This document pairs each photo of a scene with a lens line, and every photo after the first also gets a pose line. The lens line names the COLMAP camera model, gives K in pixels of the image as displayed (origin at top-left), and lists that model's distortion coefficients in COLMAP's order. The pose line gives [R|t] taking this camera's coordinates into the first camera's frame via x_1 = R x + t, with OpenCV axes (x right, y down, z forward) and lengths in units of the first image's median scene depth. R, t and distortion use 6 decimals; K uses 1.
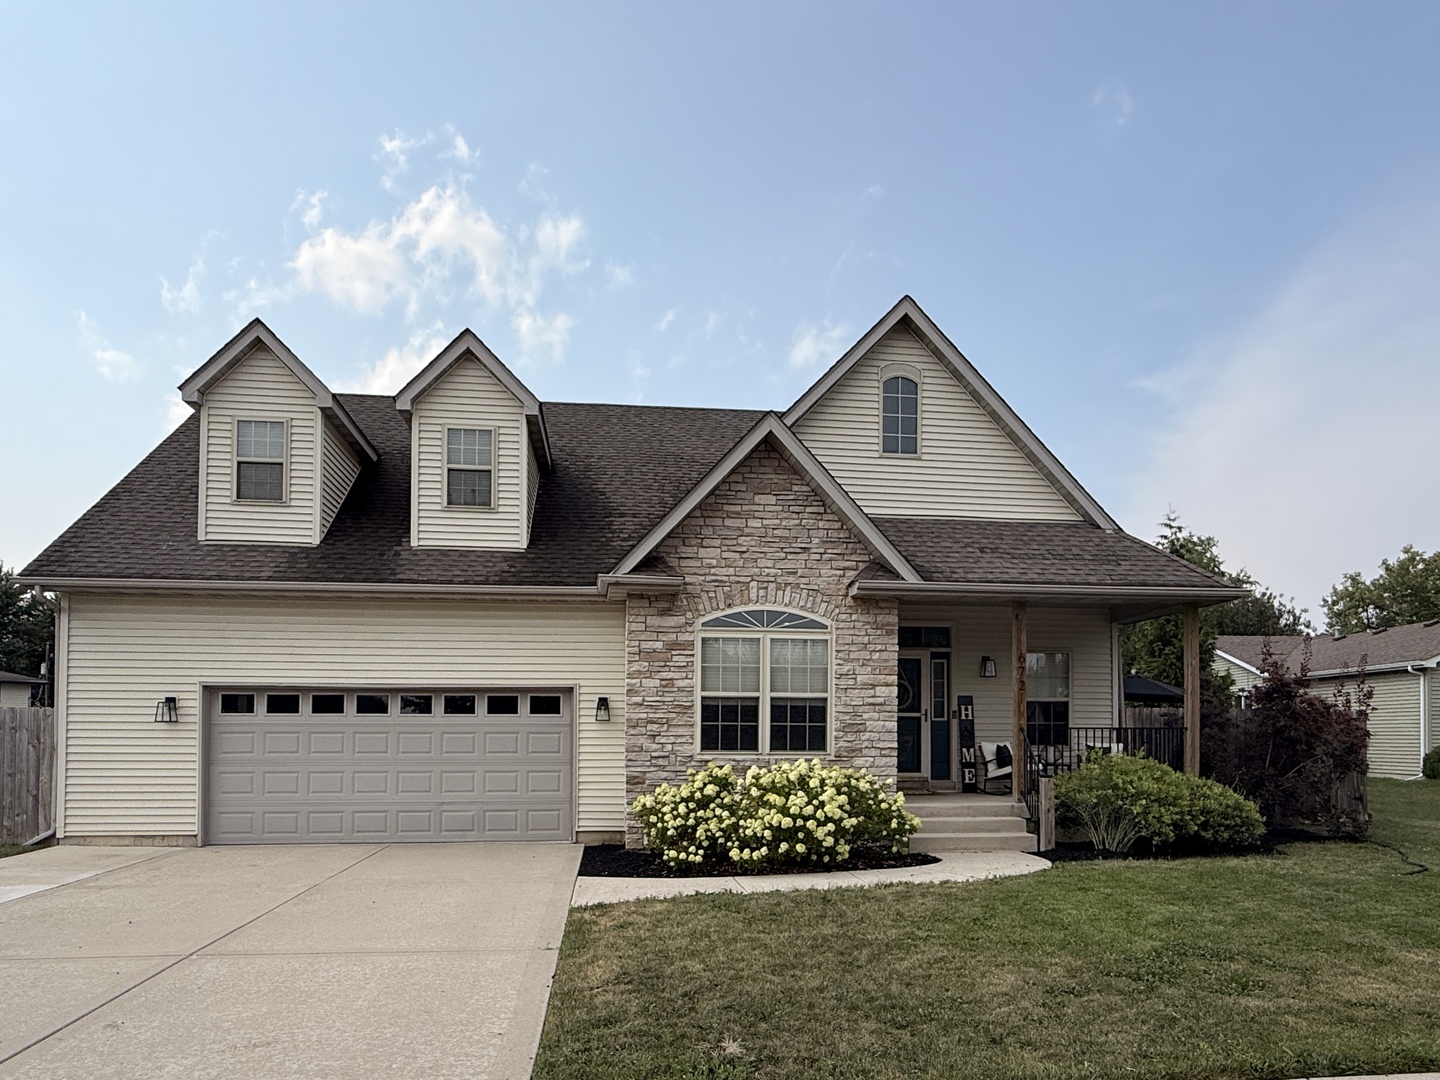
lens RADIAL K [[950.9, 0, 720.4], [0, 950.9, 708.1], [0, 0, 1]] dist [-0.000713, 0.000306]
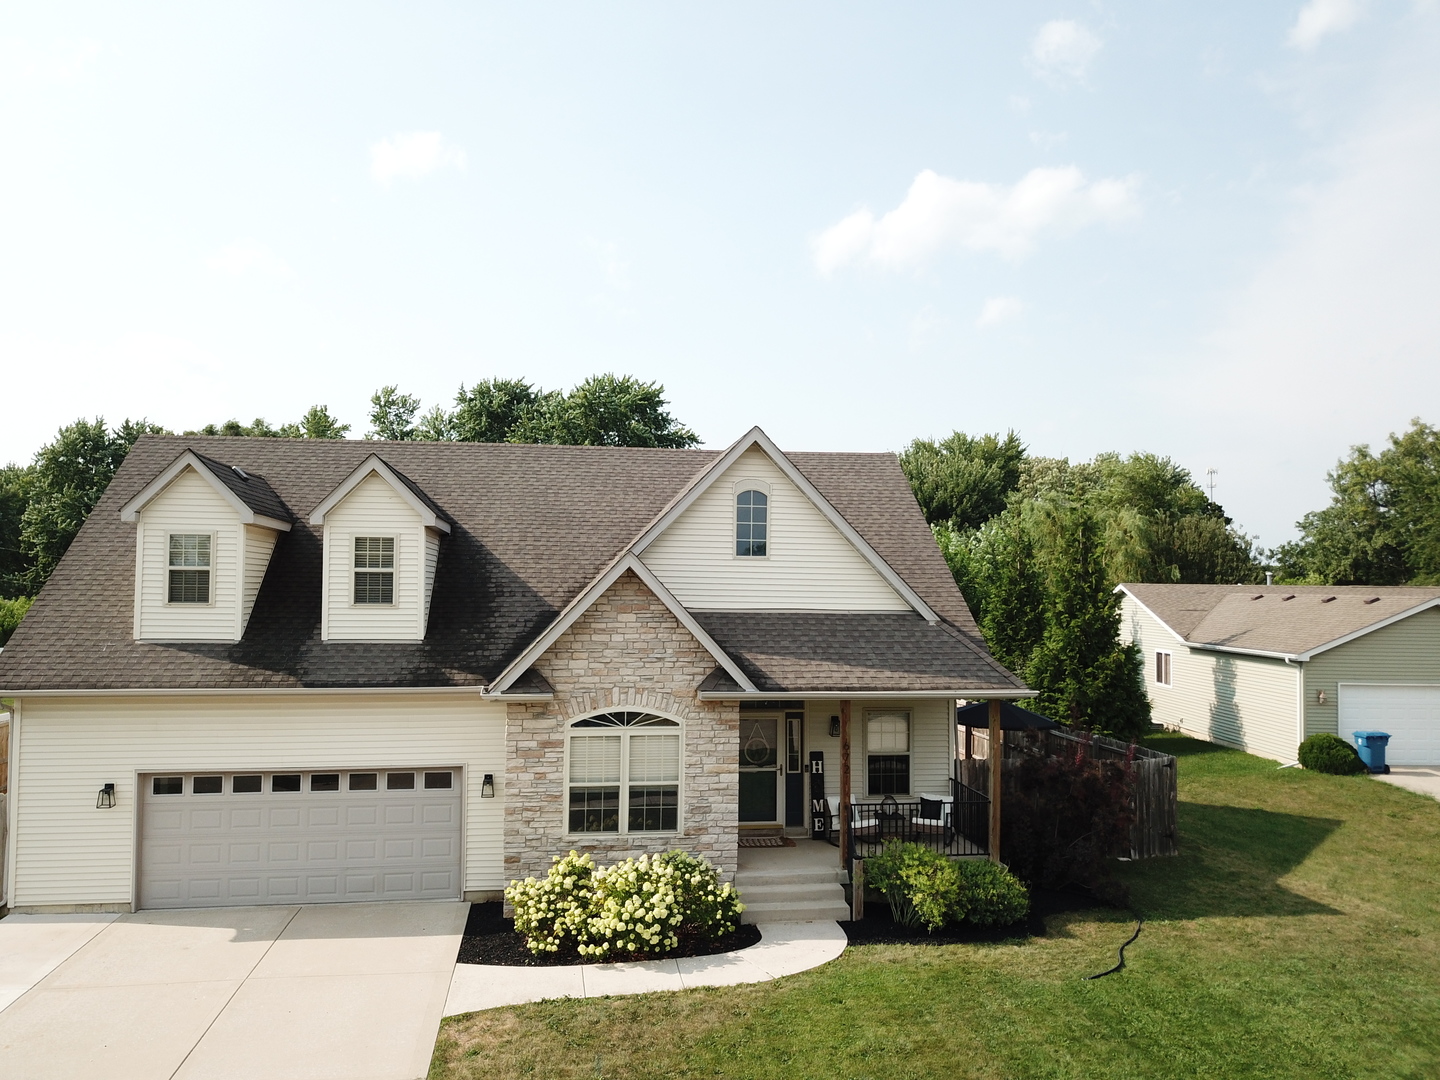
lens RADIAL K [[1098.9, 0, 720.0], [0, 1098.9, 540.0], [0, 0, 1]] dist [0.007229, -0.006692]
pose [[0.999444, 0.007505, 0.032487, 0.118232], [-0.007165, 0.999919, -0.010547, -0.300598], [-0.032563, 0.010308, 0.999417, -0.366495]]
